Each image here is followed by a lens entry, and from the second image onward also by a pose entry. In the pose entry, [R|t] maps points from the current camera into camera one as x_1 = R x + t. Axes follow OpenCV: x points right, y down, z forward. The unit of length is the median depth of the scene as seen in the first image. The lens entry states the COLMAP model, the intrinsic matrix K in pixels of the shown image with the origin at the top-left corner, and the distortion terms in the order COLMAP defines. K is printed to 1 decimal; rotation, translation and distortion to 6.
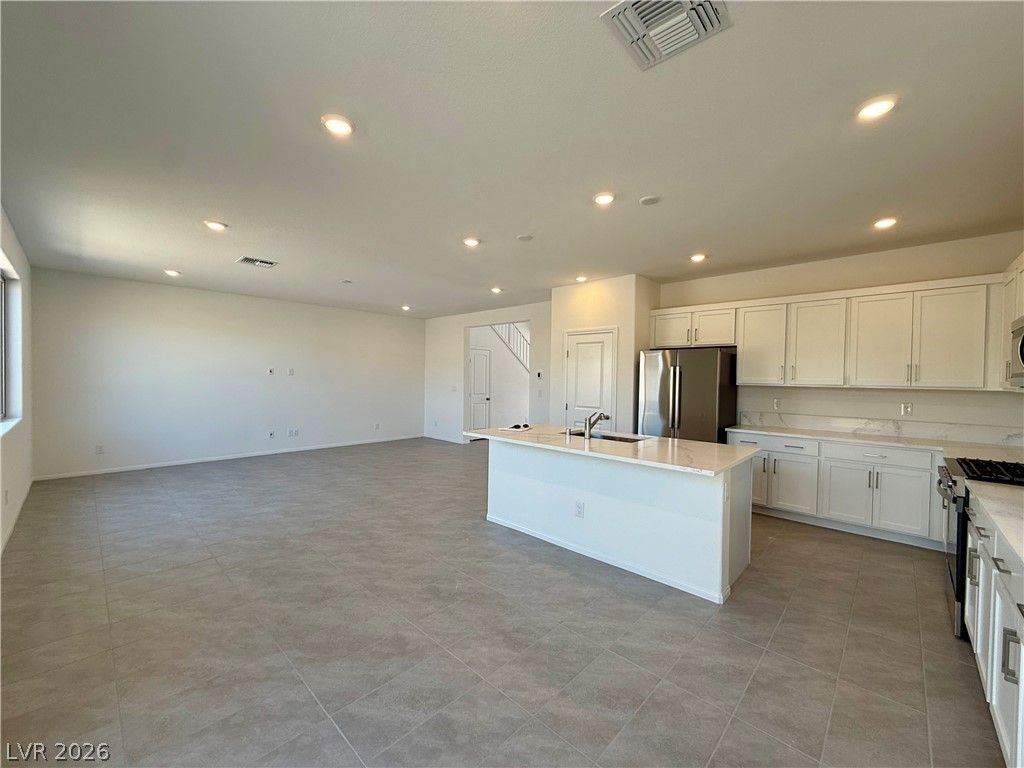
lens RADIAL K [[409.9, 0, 509.3], [0, 409.9, 383.6], [0, 0, 1]] dist [-0.000431, 0.000466]
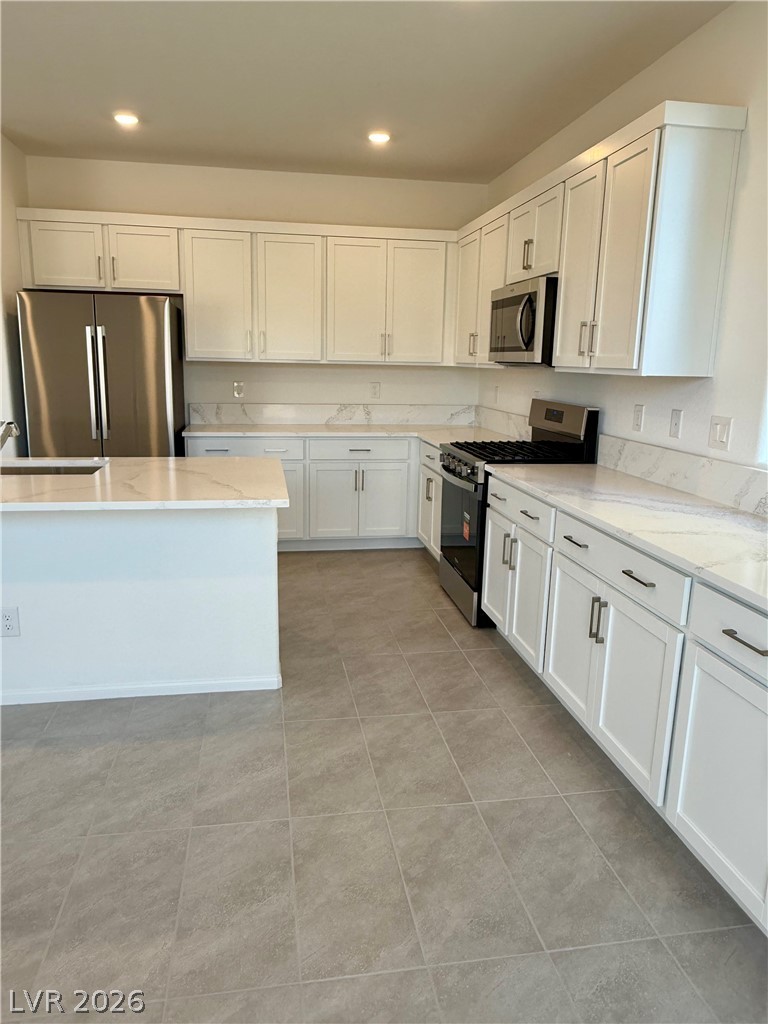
lens RADIAL K [[703.6, 0, 379.5], [0, 703.6, 513.0], [0, 0, 1]] dist [-0.004163, 0.006745]
pose [[0.597040, -0.174858, 0.782922, -0.207127], [0.000709, 0.976070, 0.217456, -0.004097], [-0.802211, -0.129275, 0.582877, 0.175198]]
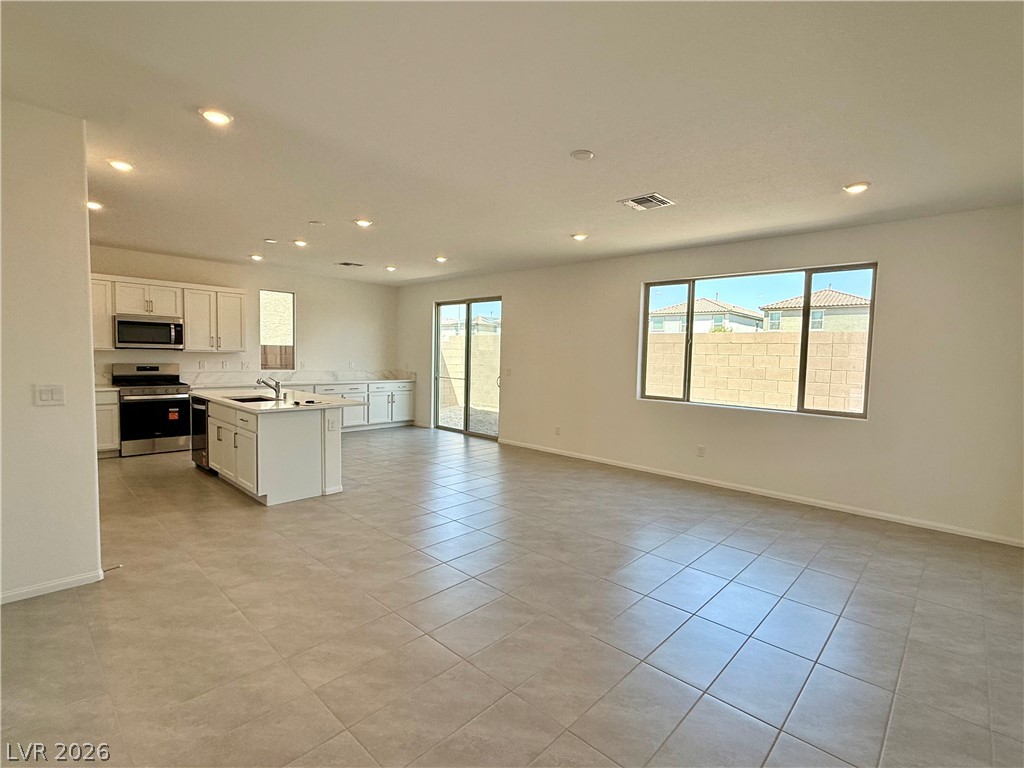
lens RADIAL K [[481.2, 0, 514.5], [0, 481.2, 383.5], [0, 0, 1]] dist [0.004832, 0.000530]
pose [[-0.999163, -0.038184, -0.014690, -0.582871], [-0.039200, 0.996296, 0.076531, -0.060558], [0.011713, 0.077043, -0.996959, 2.781466]]
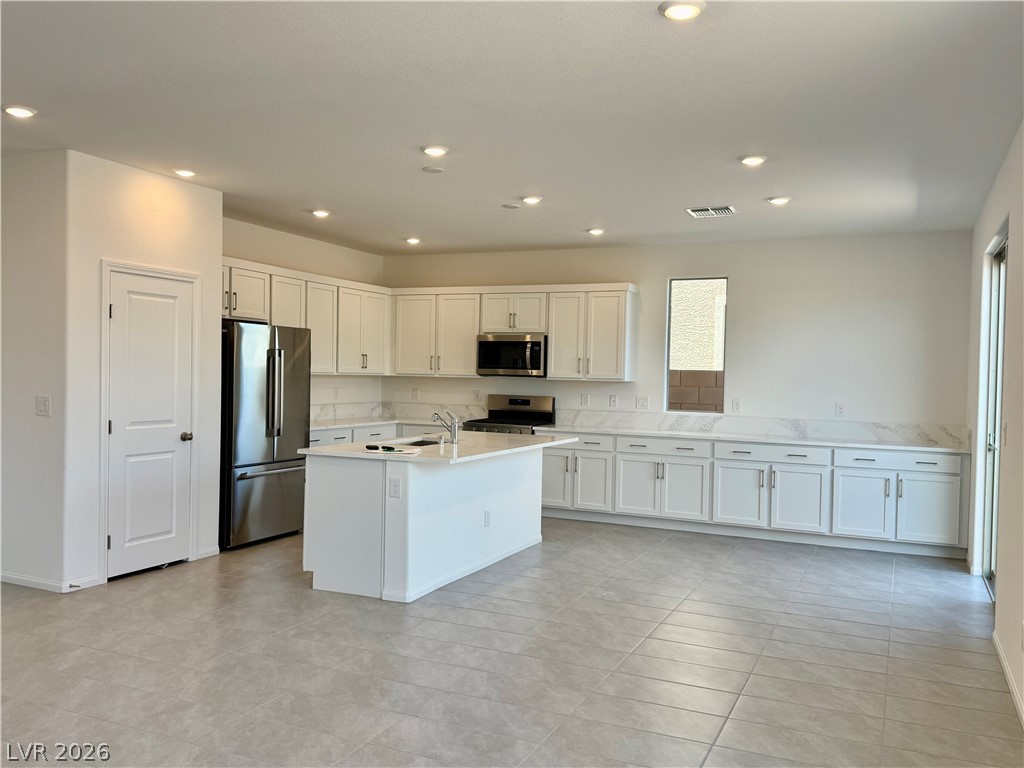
lens RADIAL K [[851.3, 0, 514.1], [0, 851.3, 385.7], [0, 0, 1]] dist [0.059510, -0.020025]
pose [[-0.332249, -0.035921, 0.942507, -1.659431], [-0.013023, 0.999354, 0.033497, -0.050280], [-0.943102, -0.001145, -0.332502, 1.620511]]
